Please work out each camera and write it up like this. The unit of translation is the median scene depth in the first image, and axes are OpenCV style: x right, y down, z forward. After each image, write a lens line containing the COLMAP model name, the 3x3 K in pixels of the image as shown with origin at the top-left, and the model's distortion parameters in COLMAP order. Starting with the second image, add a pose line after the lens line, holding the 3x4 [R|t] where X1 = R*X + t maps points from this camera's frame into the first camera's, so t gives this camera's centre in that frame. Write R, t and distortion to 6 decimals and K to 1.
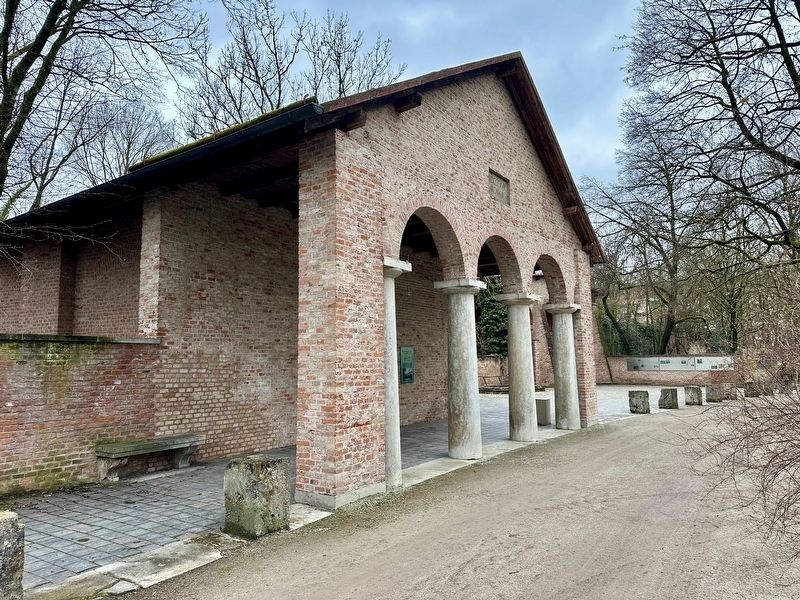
lens RADIAL K [[556.2, 0, 399.2], [0, 556.2, 302.1], [0, 0, 1]] dist [0.112810, 0.000307]
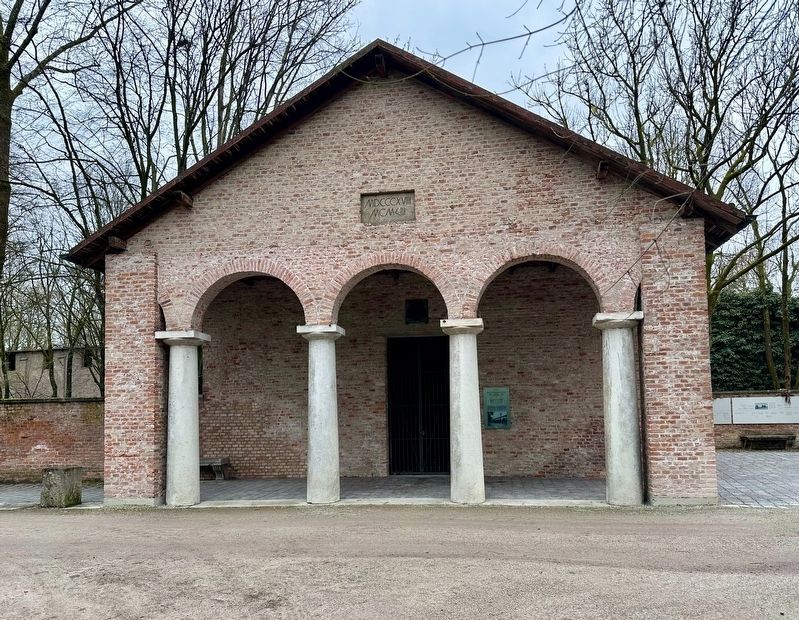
lens RADIAL K [[612.9, 0, 399.9], [0, 612.9, 374.6], [0, 0, 1]] dist [0.060872, -0.005132]
pose [[0.450952, -0.048544, -0.891227, 1.326639], [0.113129, 0.993575, 0.003123, 0.067771], [0.885350, -0.102232, 0.453546, 0.725677]]
